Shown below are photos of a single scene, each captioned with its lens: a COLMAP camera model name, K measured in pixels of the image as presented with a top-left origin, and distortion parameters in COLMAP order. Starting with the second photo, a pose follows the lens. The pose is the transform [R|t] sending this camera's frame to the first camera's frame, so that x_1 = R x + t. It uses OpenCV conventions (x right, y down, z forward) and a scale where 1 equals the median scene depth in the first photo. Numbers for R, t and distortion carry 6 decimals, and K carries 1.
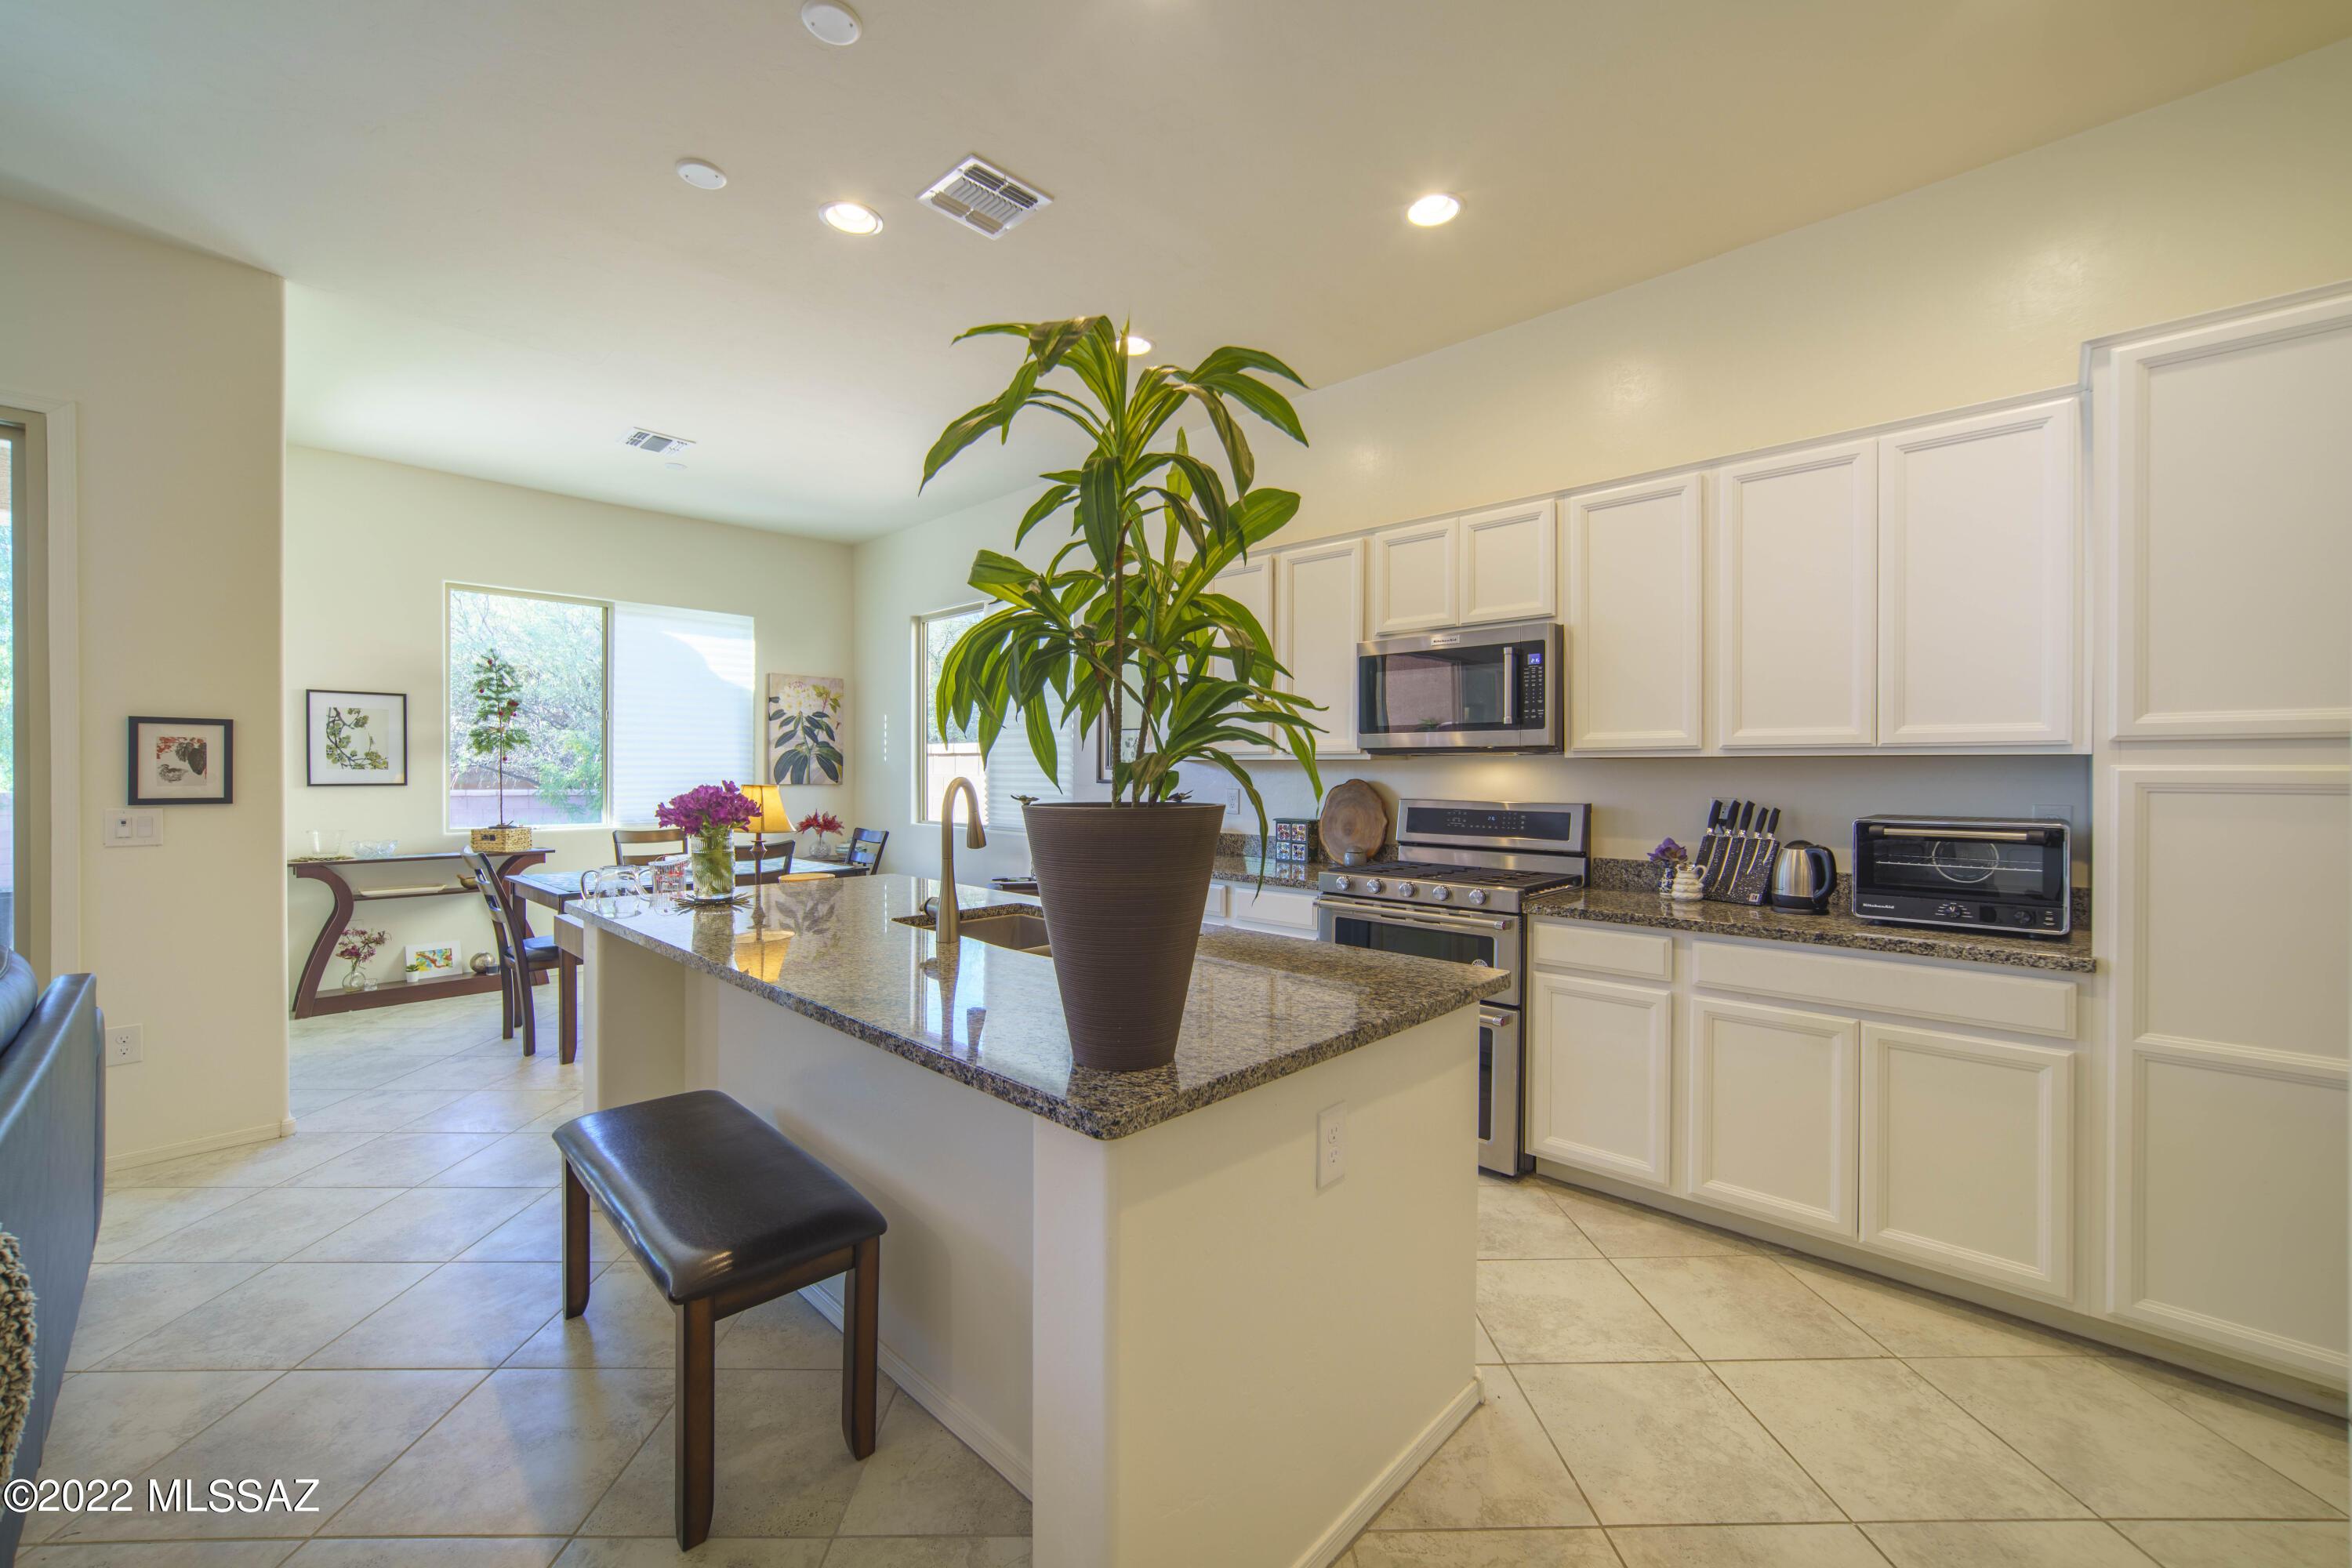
lens RADIAL K [[928.4, 0, 1172.0], [0, 928.4, 777.1], [0, 0, 1]] dist [-0.028304, 0.011318]
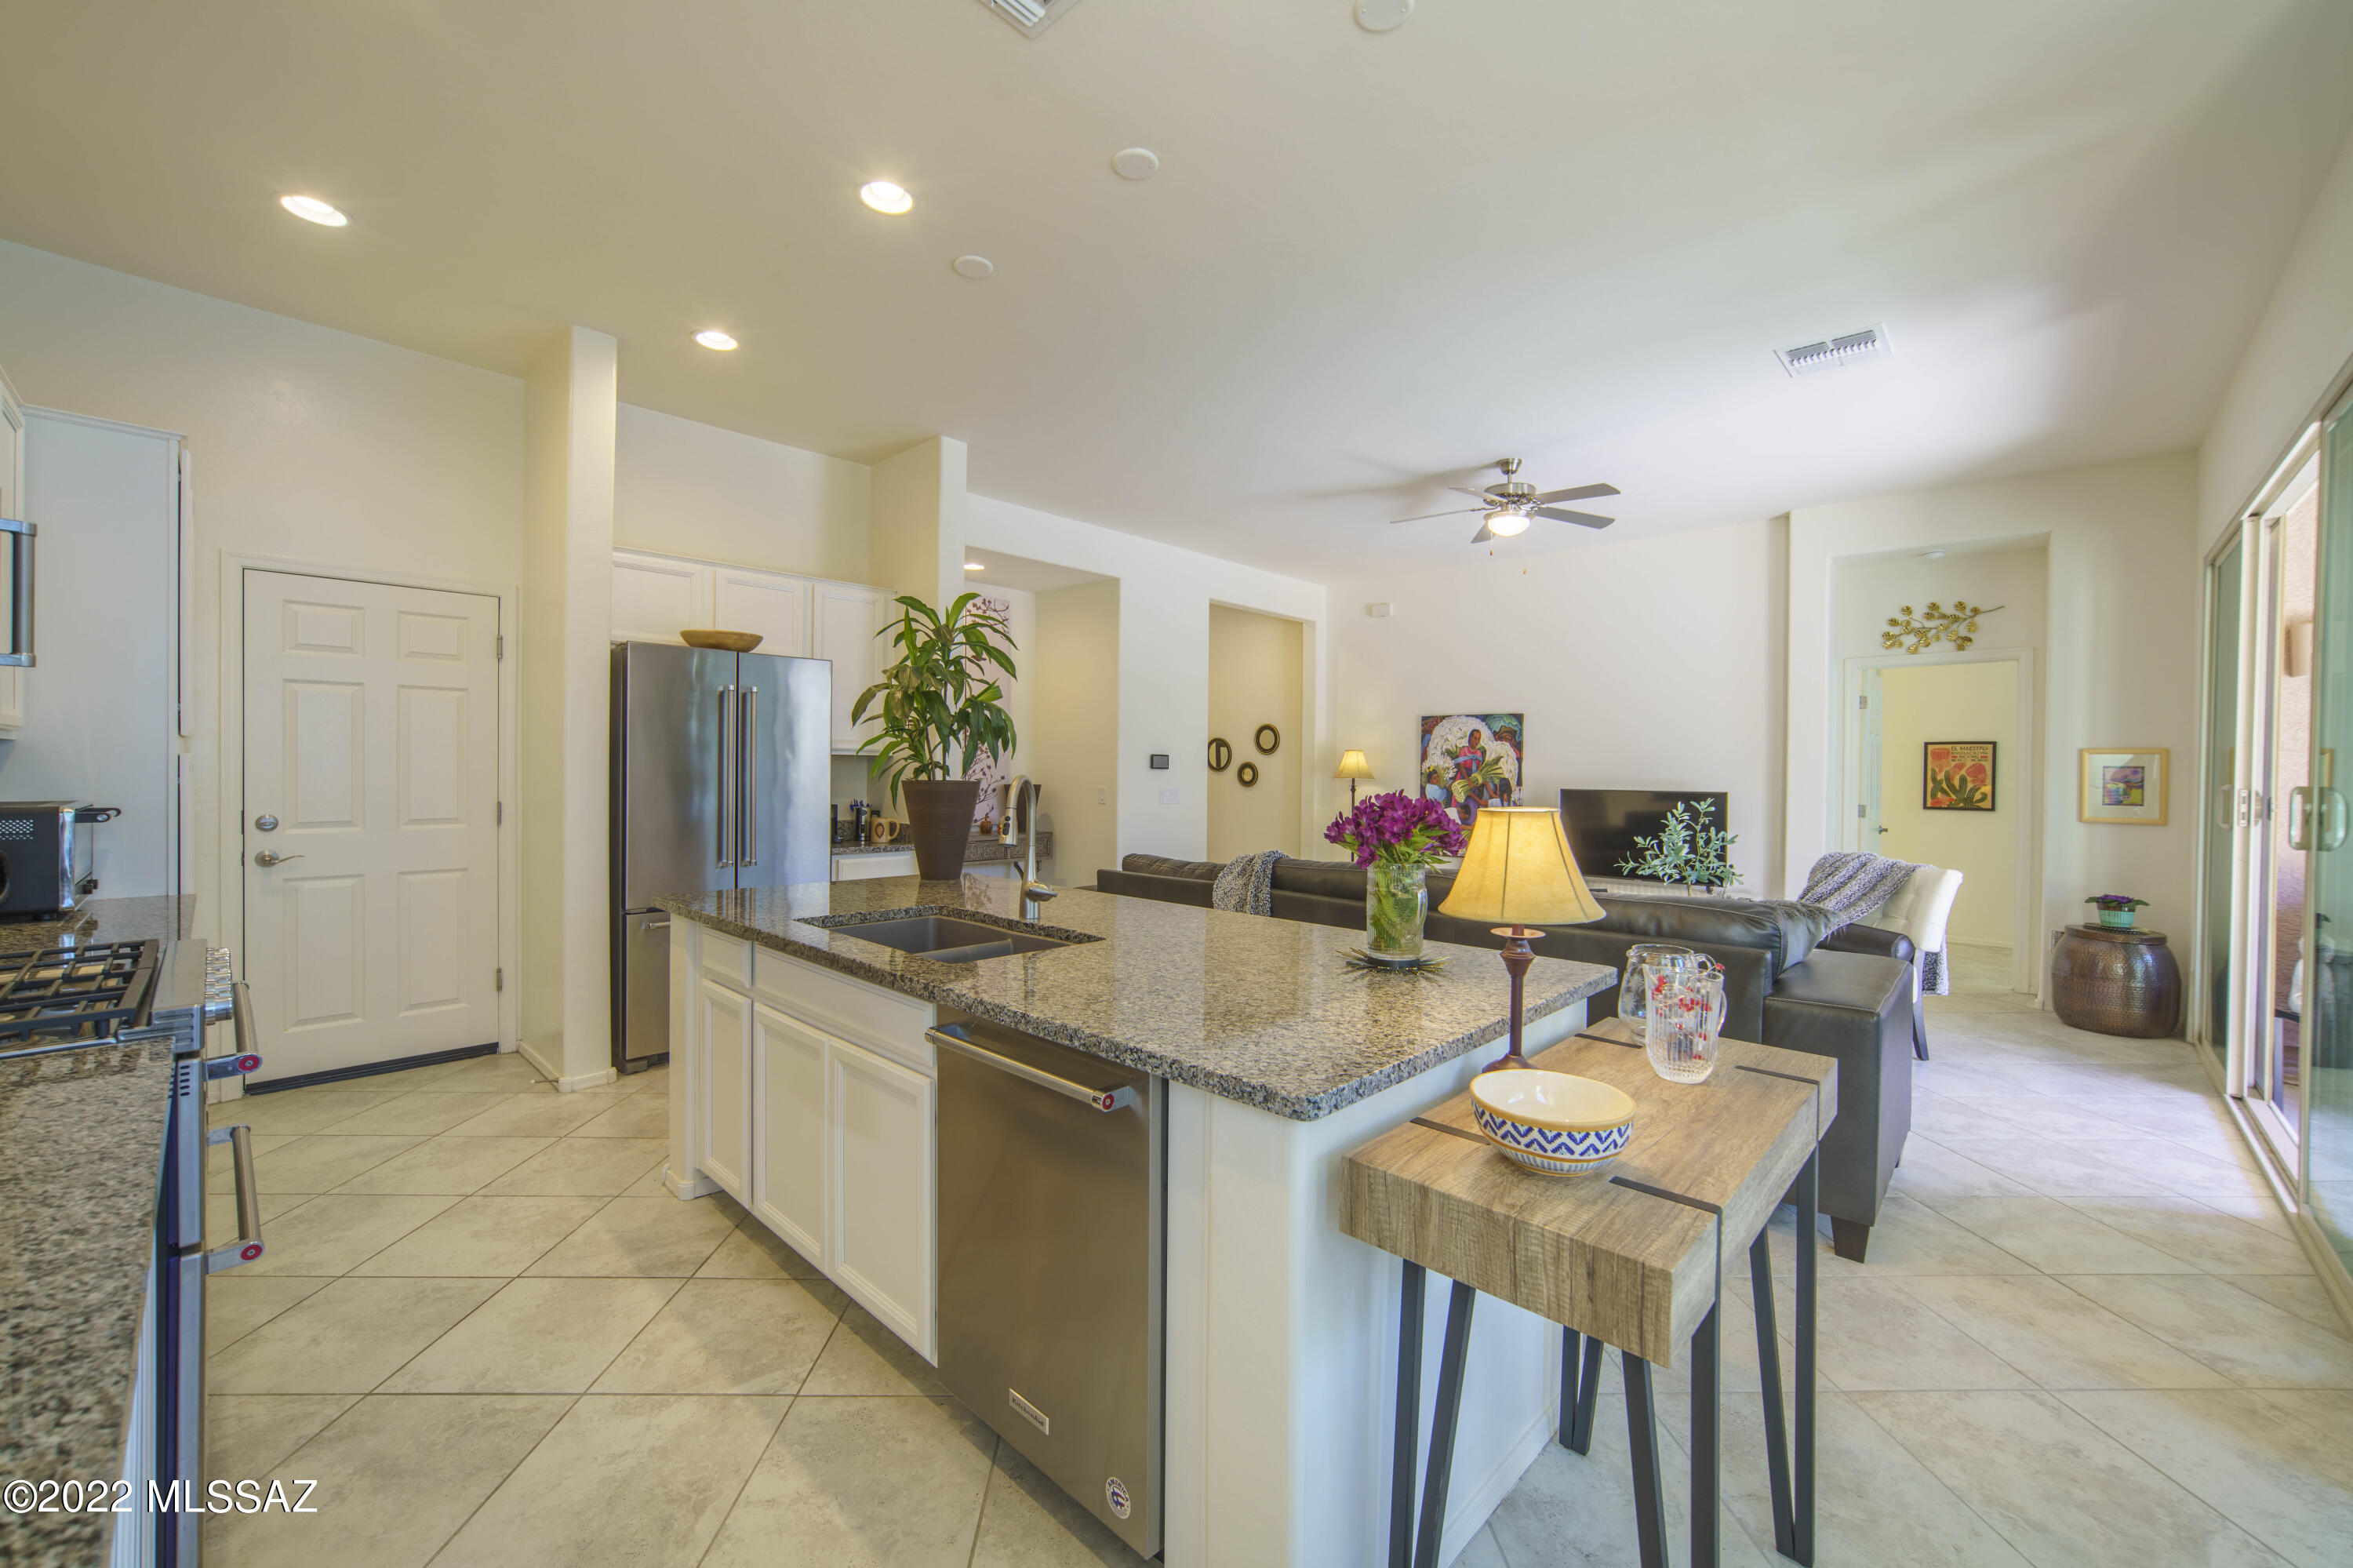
lens RADIAL K [[928.8, 0, 1172.5], [0, 928.8, 777.1], [0, 0, 1]] dist [-0.028304, 0.011318]
pose [[-0.999887, -0.014796, 0.002650, -0.186695], [-0.014751, 0.999761, 0.016105, -0.008251], [-0.002888, 0.016064, -0.999867, 0.956849]]
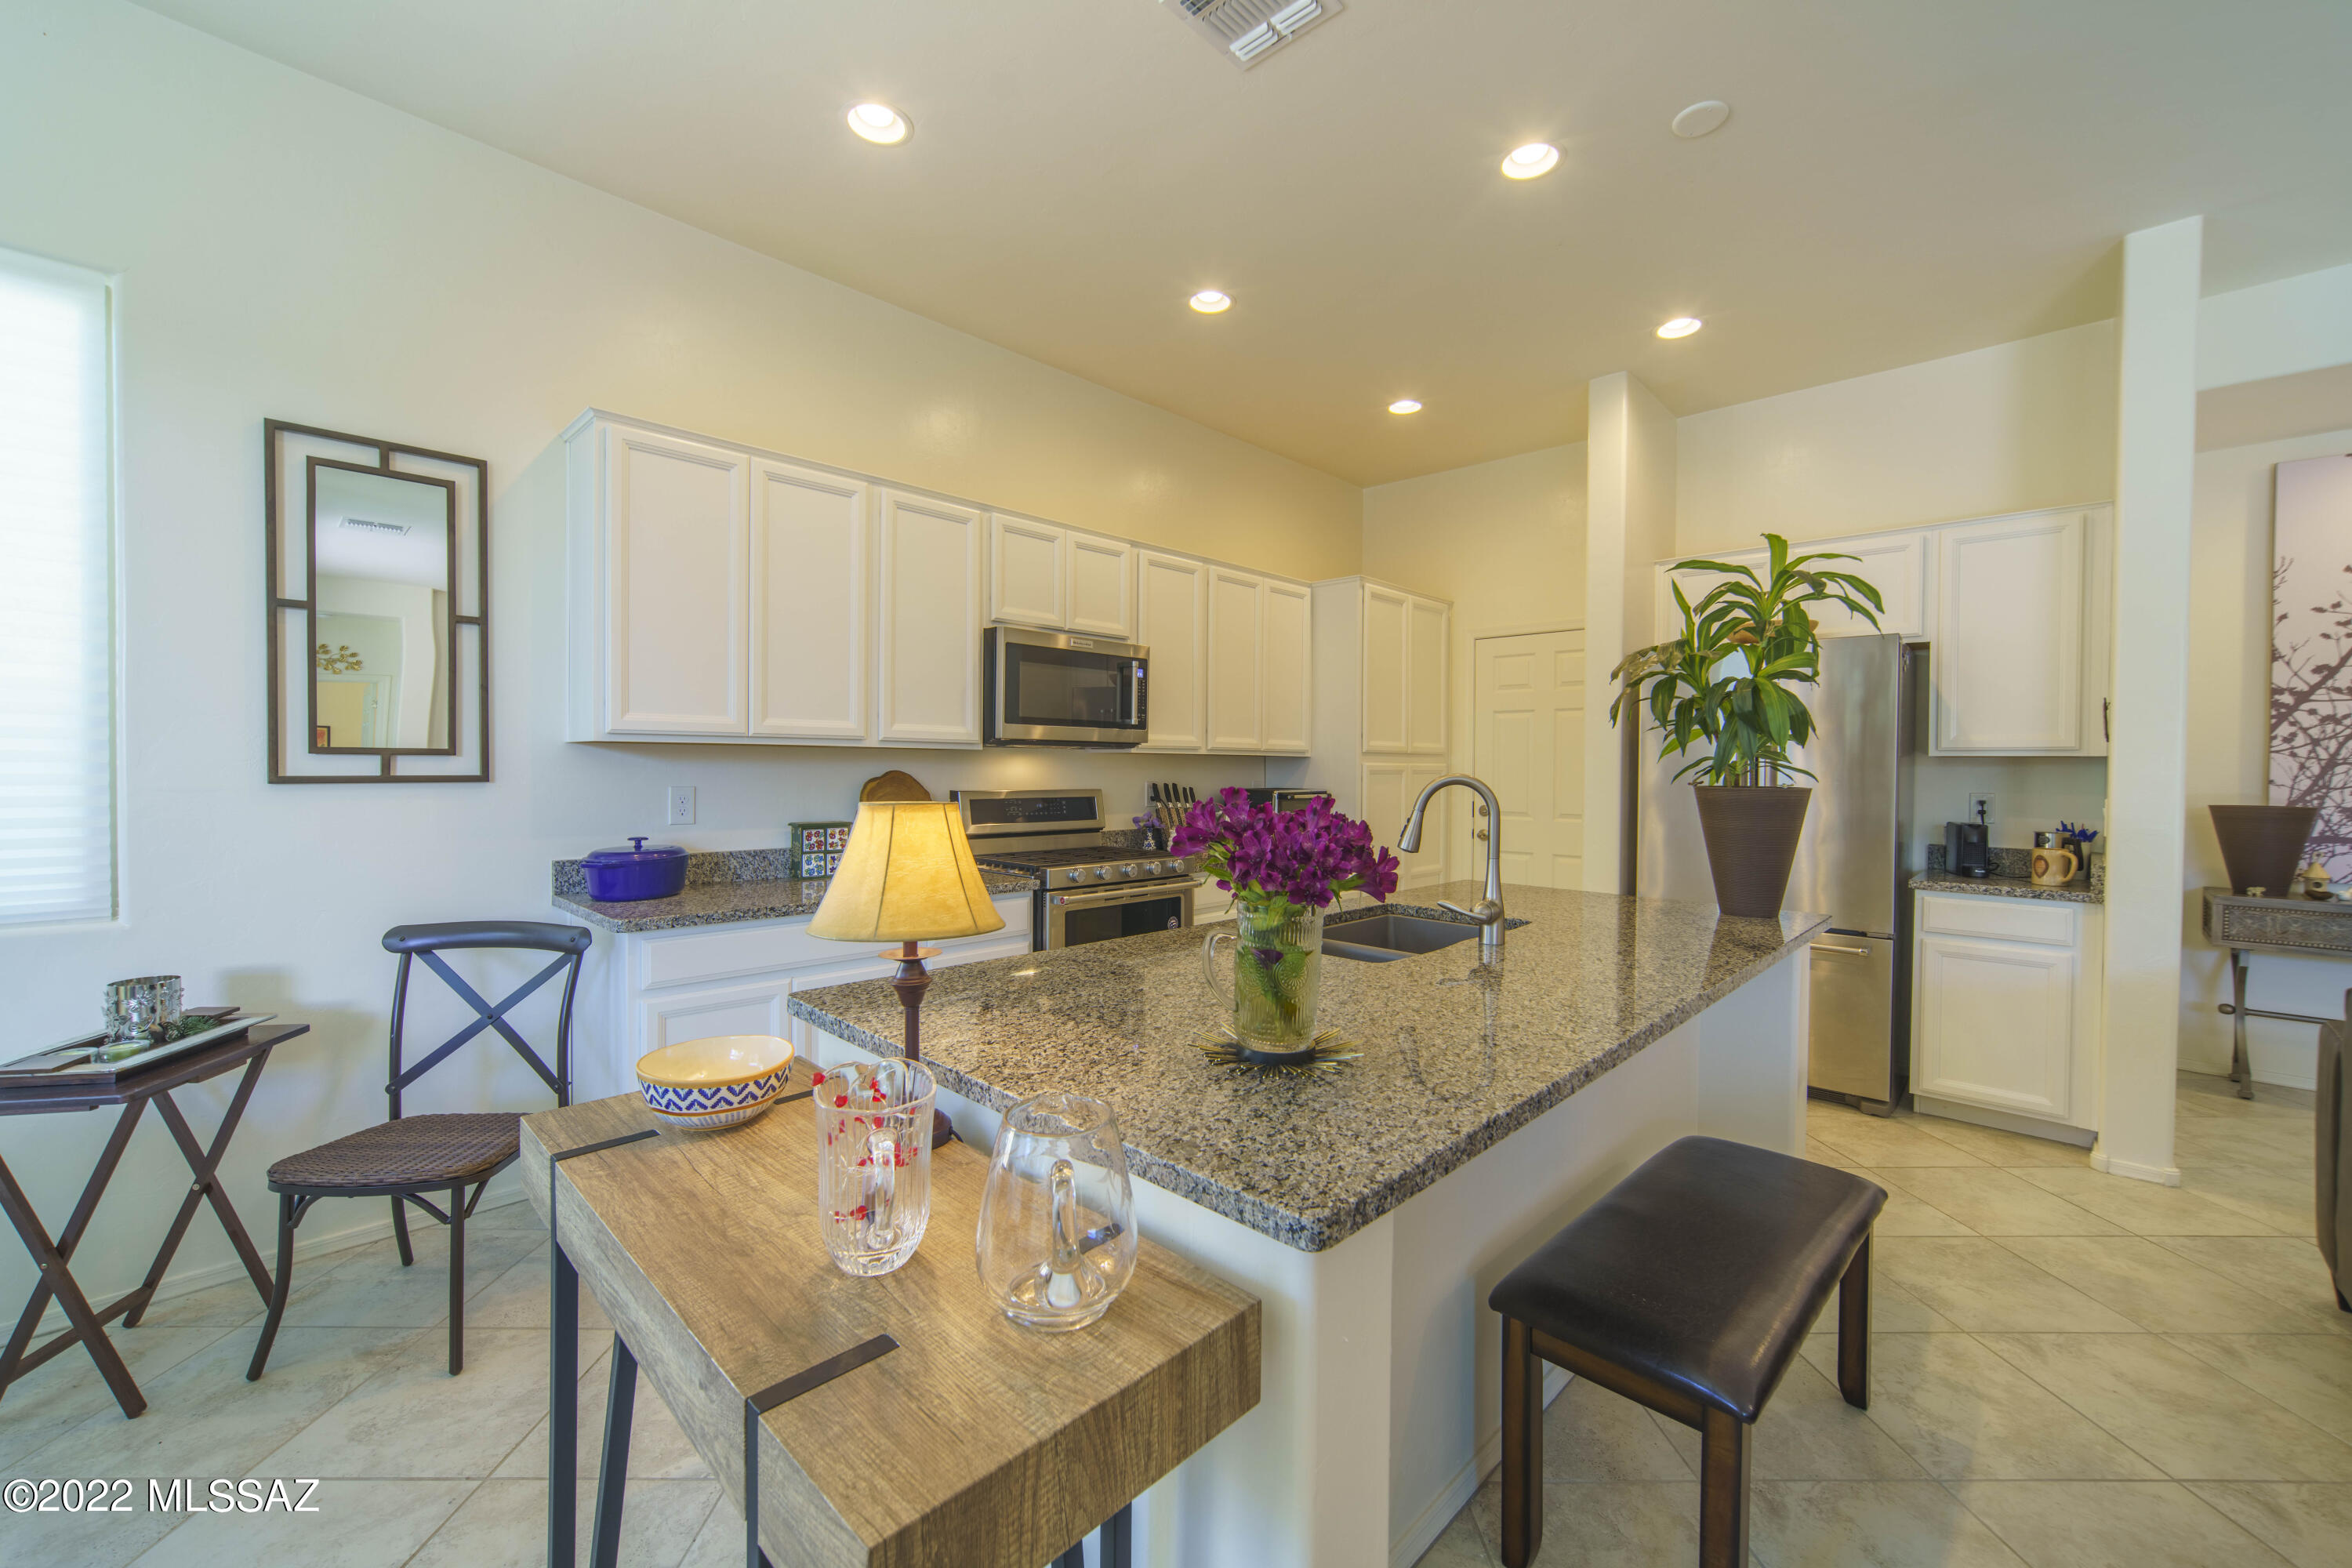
lens RADIAL K [[928.4, 0, 1172.0], [0, 928.4, 777.1], [0, 0, 1]] dist [-0.028304, 0.011318]
pose [[0.008856, -0.018058, 0.999798, -0.537283], [-0.002302, 0.999834, 0.018079, -0.005872], [-0.999958, -0.002462, 0.008813, 0.592214]]
